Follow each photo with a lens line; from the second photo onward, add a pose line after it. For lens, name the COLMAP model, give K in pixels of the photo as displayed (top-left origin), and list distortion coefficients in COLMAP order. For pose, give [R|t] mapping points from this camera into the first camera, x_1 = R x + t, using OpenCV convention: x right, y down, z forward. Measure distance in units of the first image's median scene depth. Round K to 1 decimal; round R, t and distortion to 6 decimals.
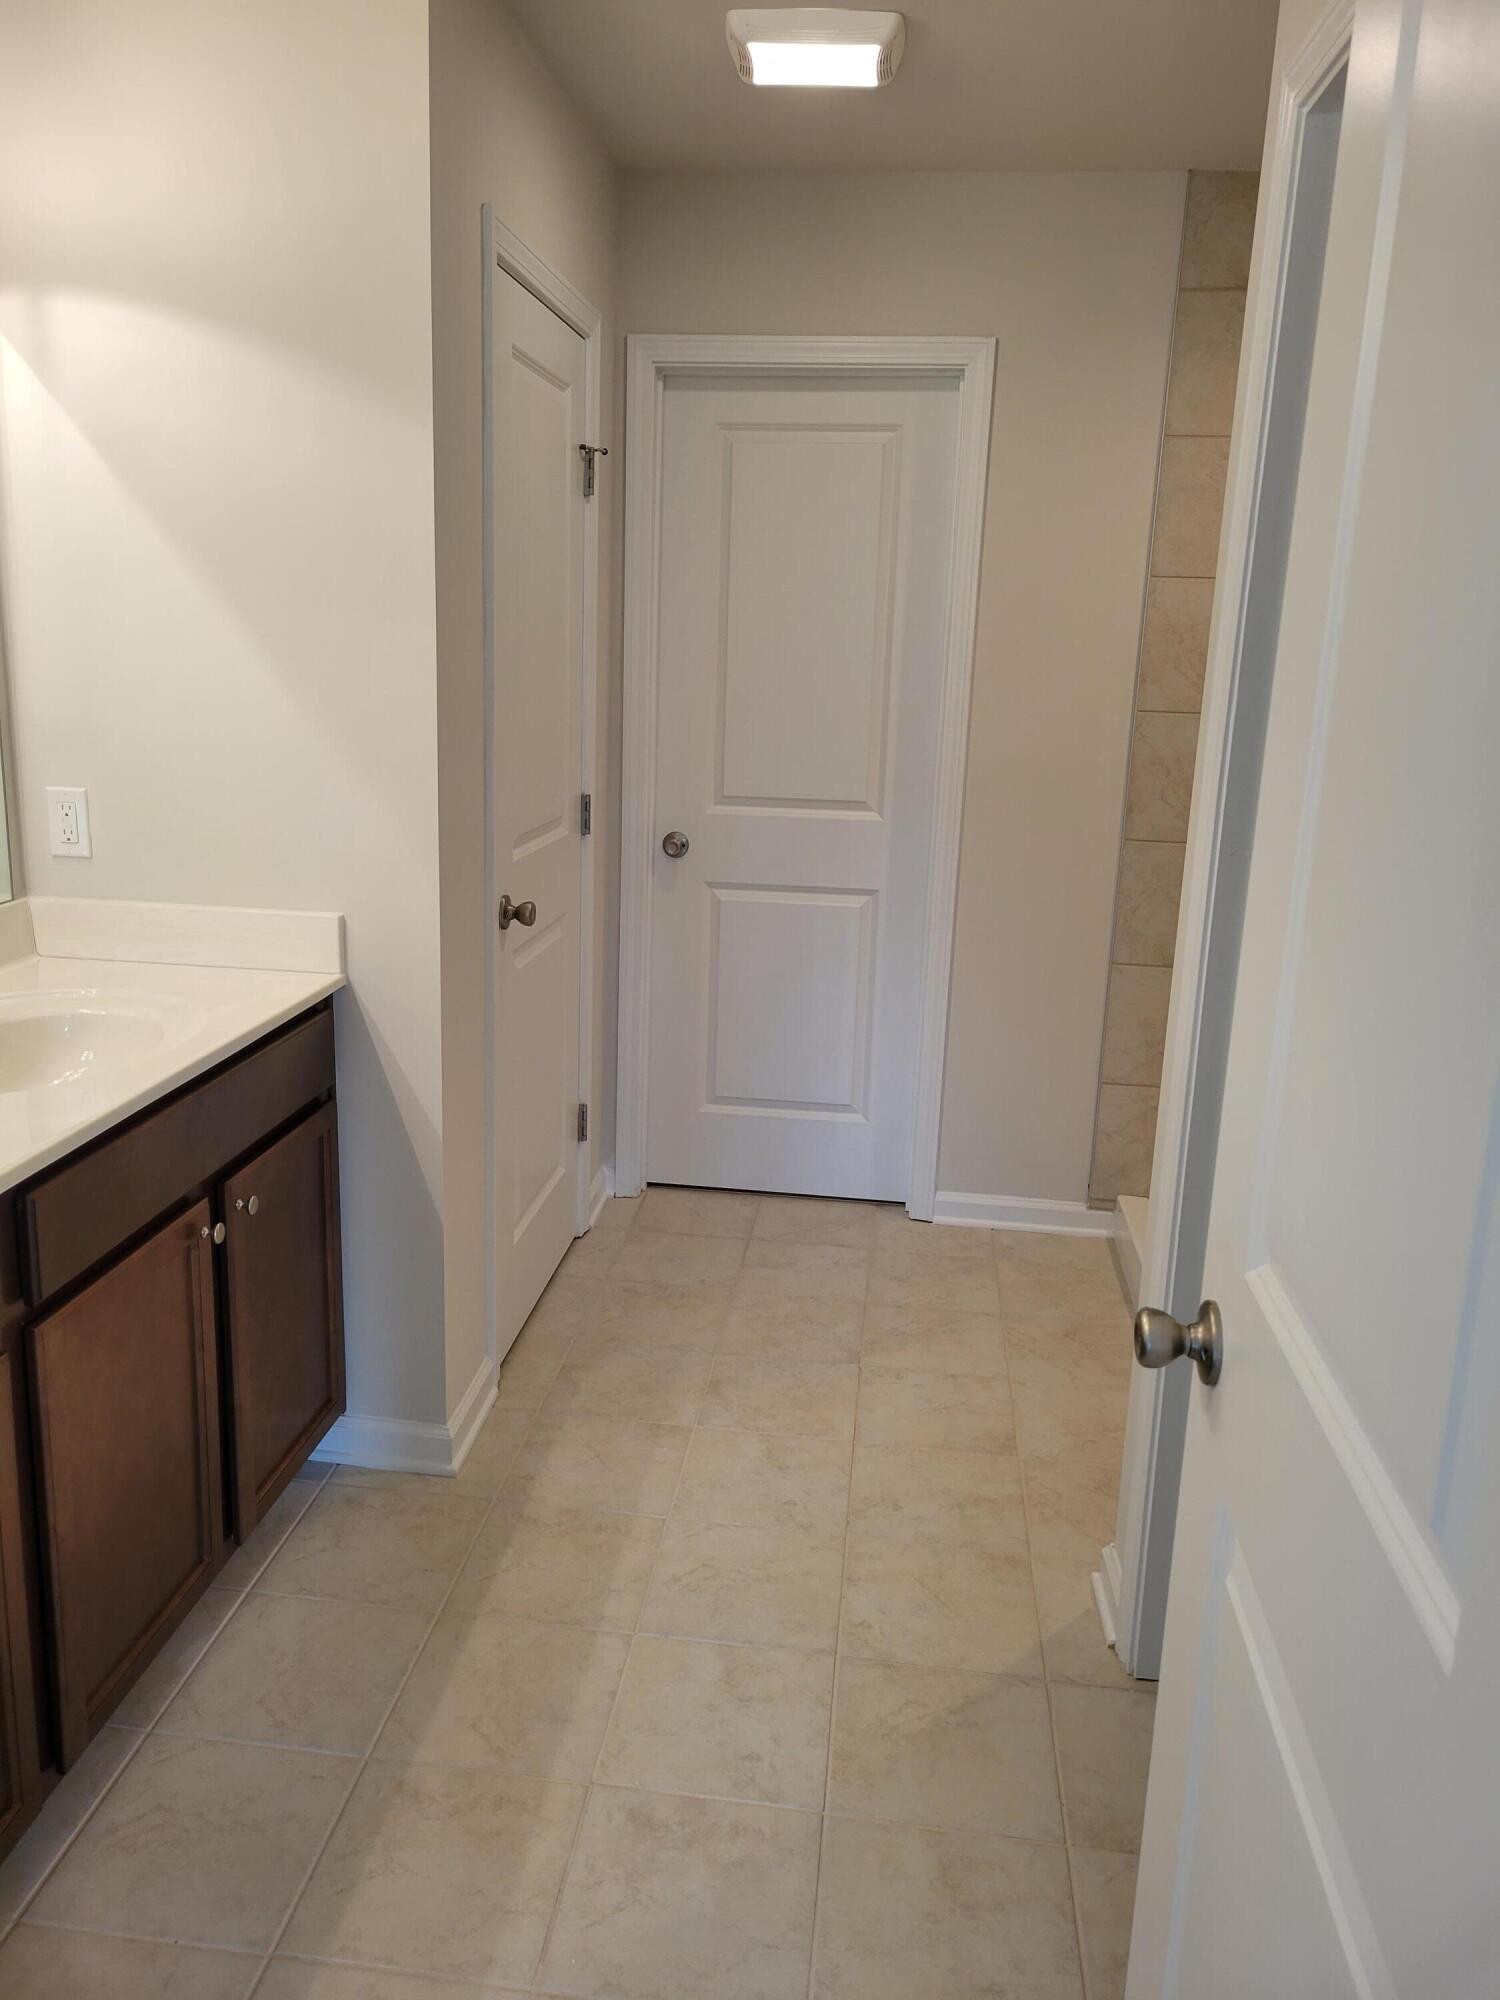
lens RADIAL K [[1529.2, 0, 751.9], [0, 1529.2, 996.6], [0, 0, 1]] dist [-0.046206, -0.000359]
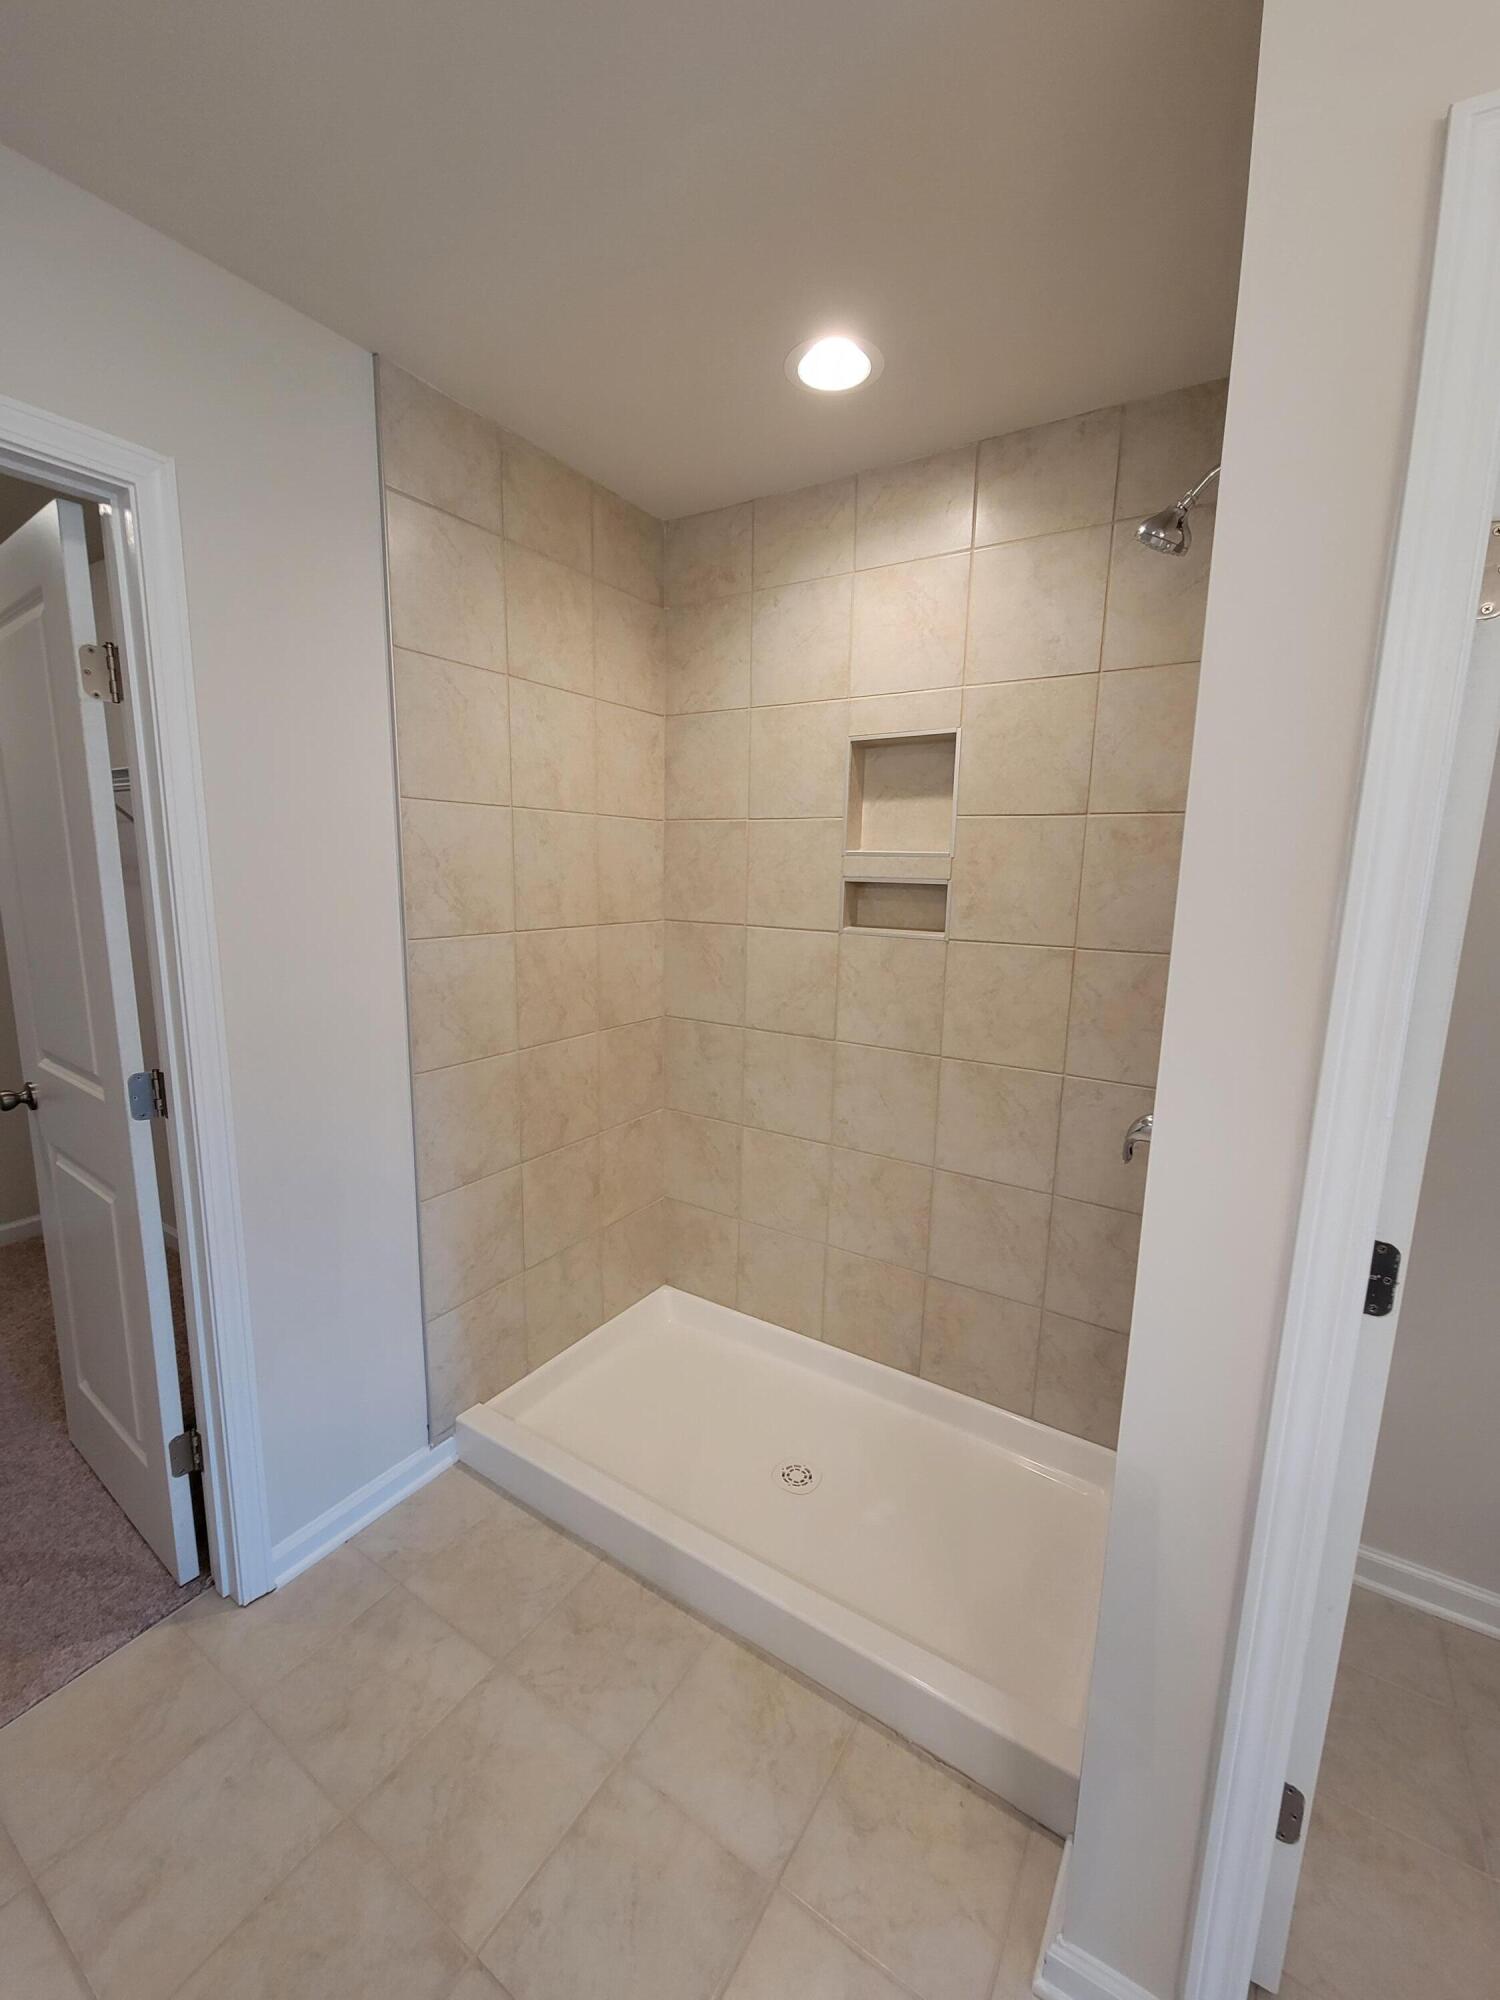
lens RADIAL K [[814.0, 0, 753.6], [0, 814.0, 1004.2], [0, 0, 1]] dist [-0.001805, 0.000716]
pose [[0.452990, -0.176003, 0.873970, -0.095367], [0.210820, 0.973663, 0.086808, -0.147547], [-0.866231, 0.144927, 0.478164, 0.579696]]
